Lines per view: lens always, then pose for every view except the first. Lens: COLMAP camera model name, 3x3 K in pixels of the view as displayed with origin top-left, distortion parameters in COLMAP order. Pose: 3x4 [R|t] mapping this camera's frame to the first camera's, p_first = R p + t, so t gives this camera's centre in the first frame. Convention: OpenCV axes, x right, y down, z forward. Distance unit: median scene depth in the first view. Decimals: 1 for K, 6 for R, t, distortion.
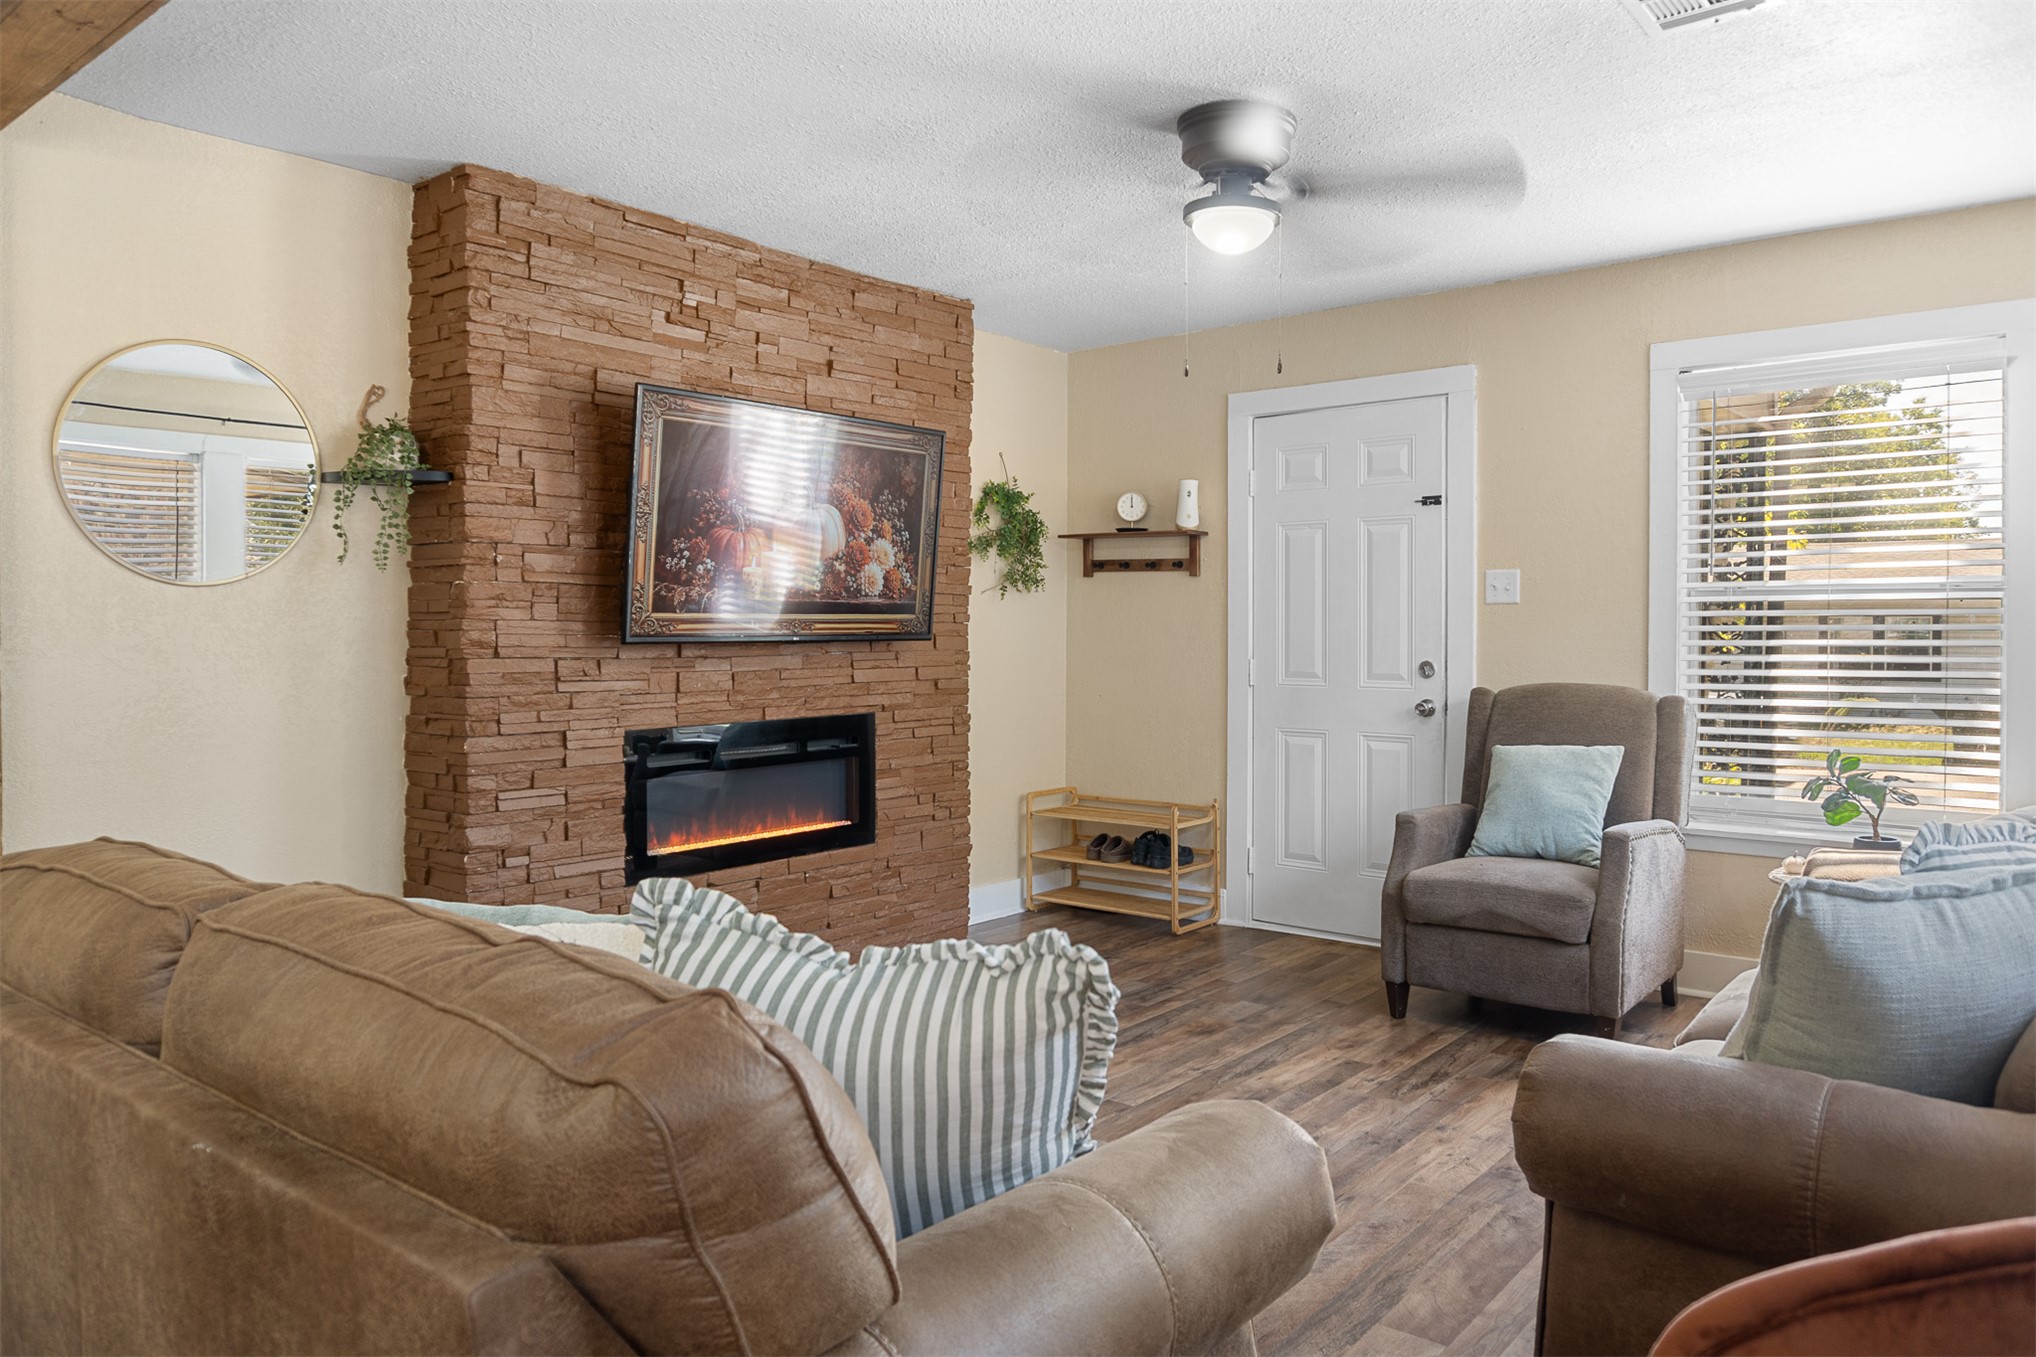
lens RADIAL K [[1370.8, 0, 1034.1], [0, 1370.8, 648.2], [0, 0, 1]] dist [-0.013297, -0.002311]
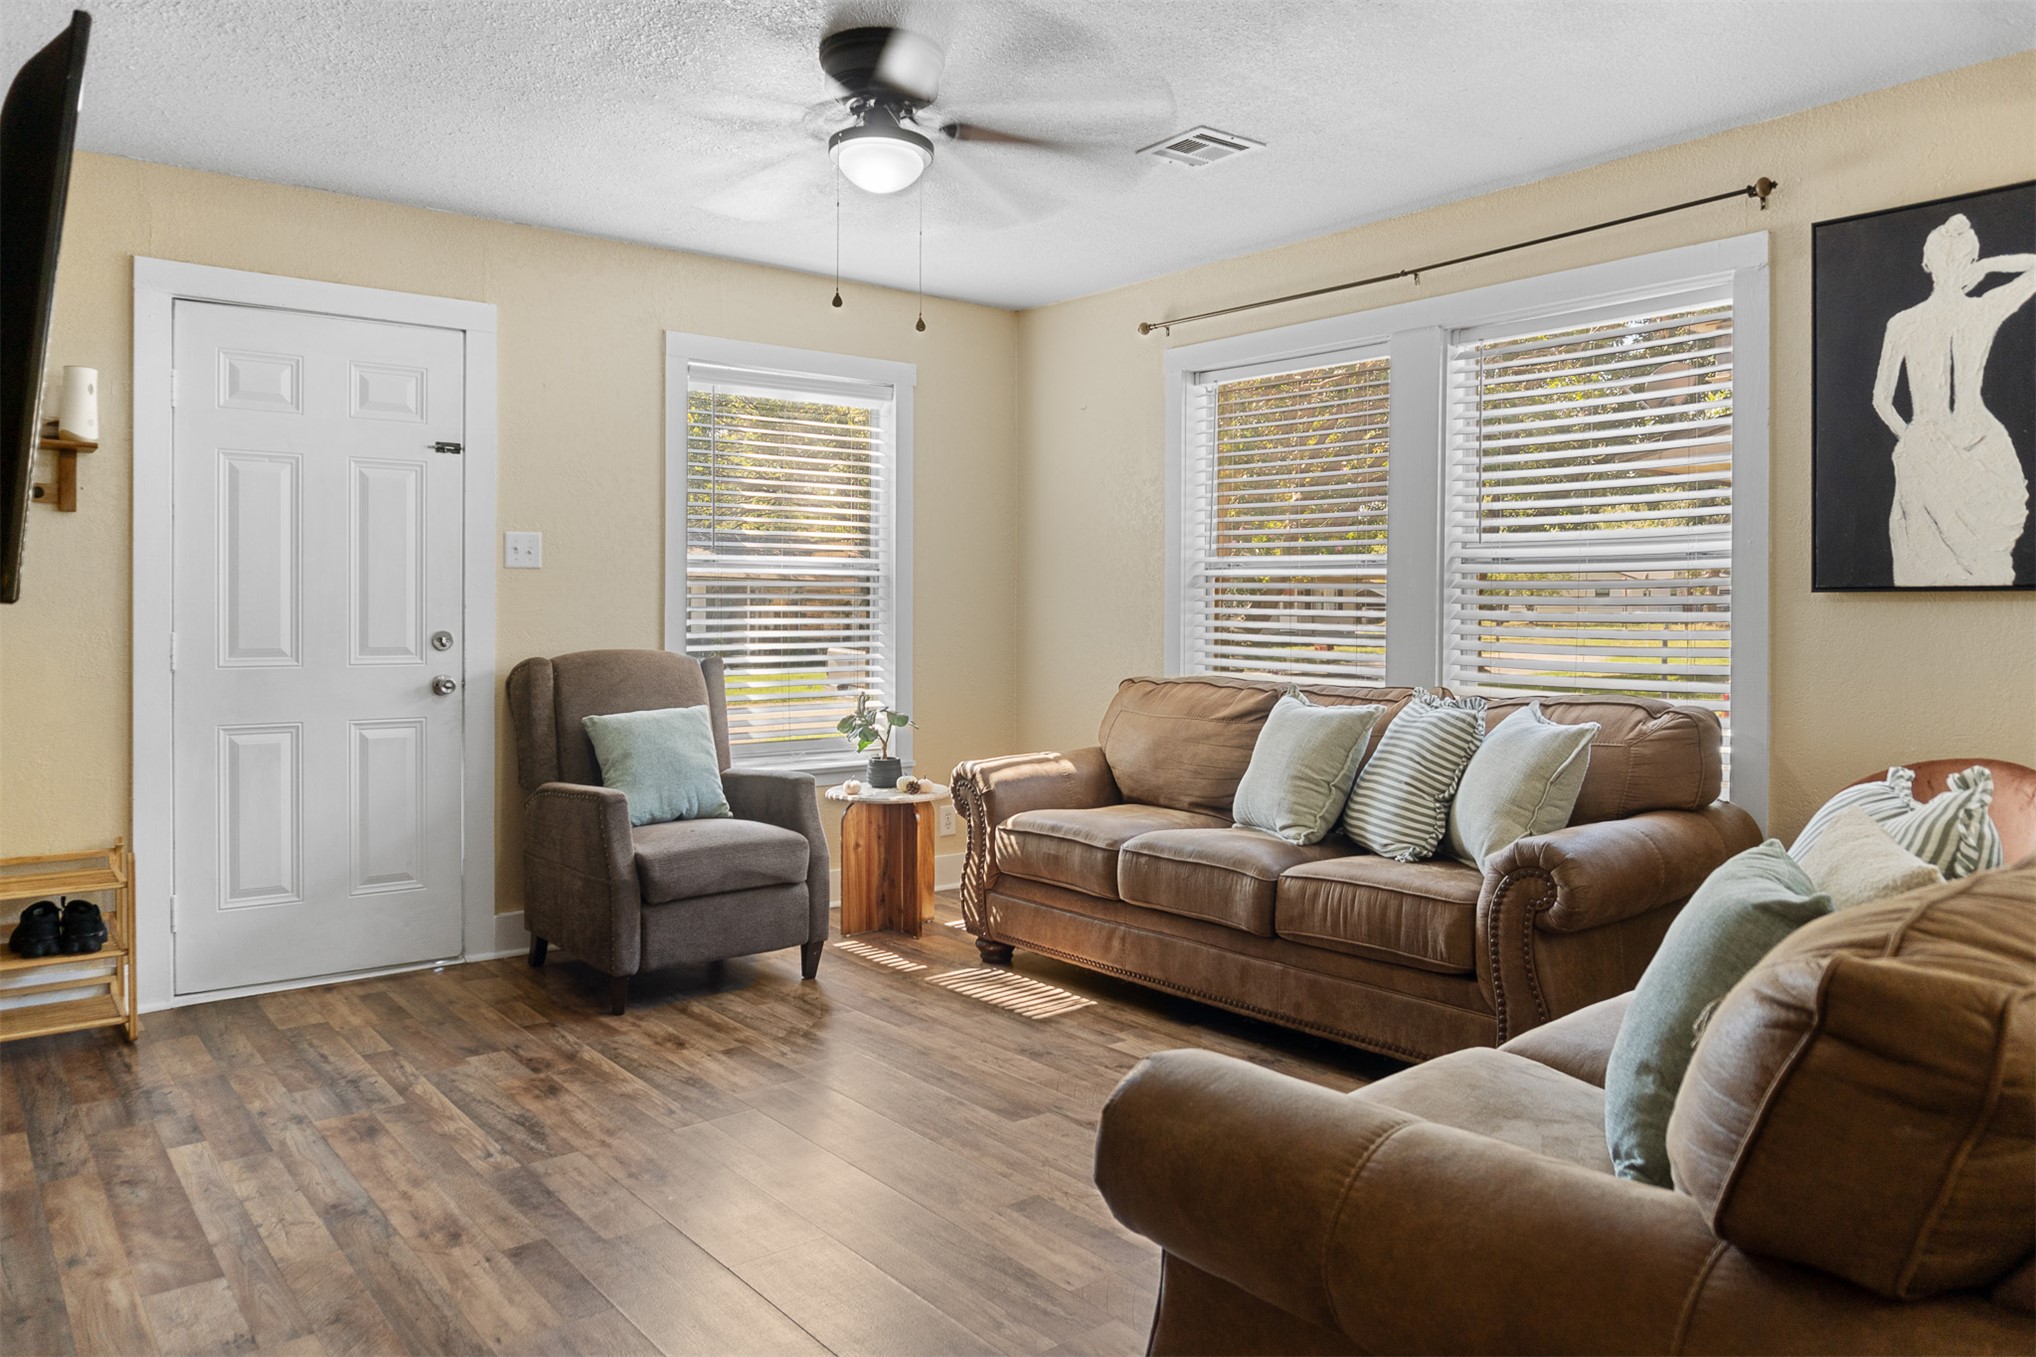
lens RADIAL K [[1424.2, 0, 1014.0], [0, 1424.2, 592.2], [0, 0, 1]] dist [0.047983, -0.000094]
pose [[0.220614, 0.012747, 0.975278, -0.646267], [0.009389, 0.999841, -0.015192, 0.002811], [-0.975316, 0.012509, 0.220459, 0.546082]]
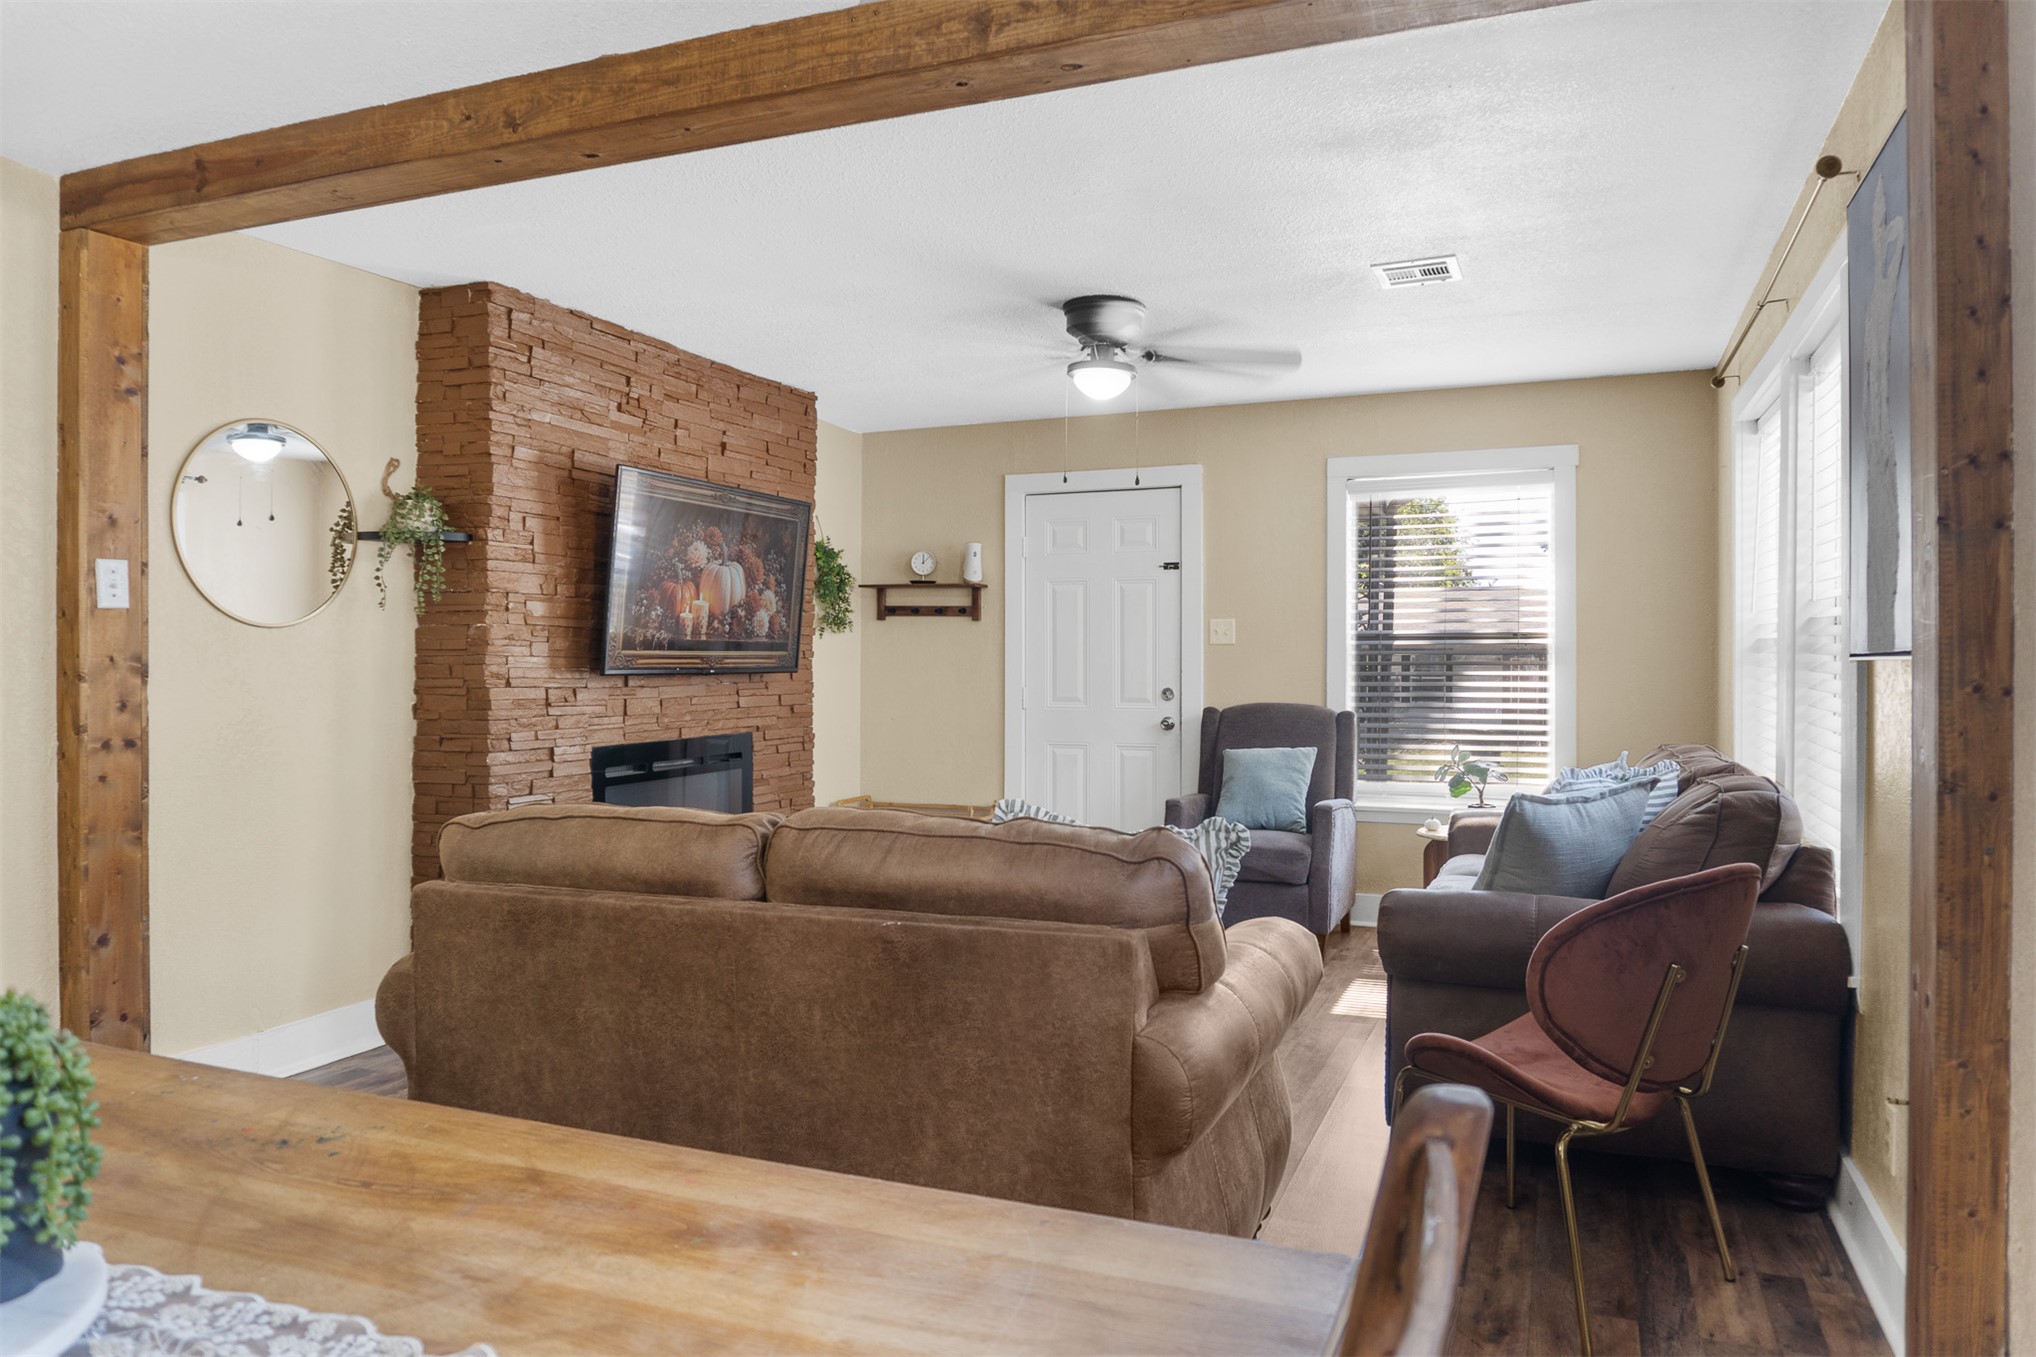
lens RADIAL K [[1358.2, 0, 1032.3], [0, 1358.2, 678.4], [0, 0, 1]] dist [-0.015678, -0.006696]
pose [[0.956351, -0.003040, 0.292204, -0.267495], [0.003939, 0.999989, -0.002489, 0.003656], [-0.292194, 0.003531, 0.956353, -0.257626]]
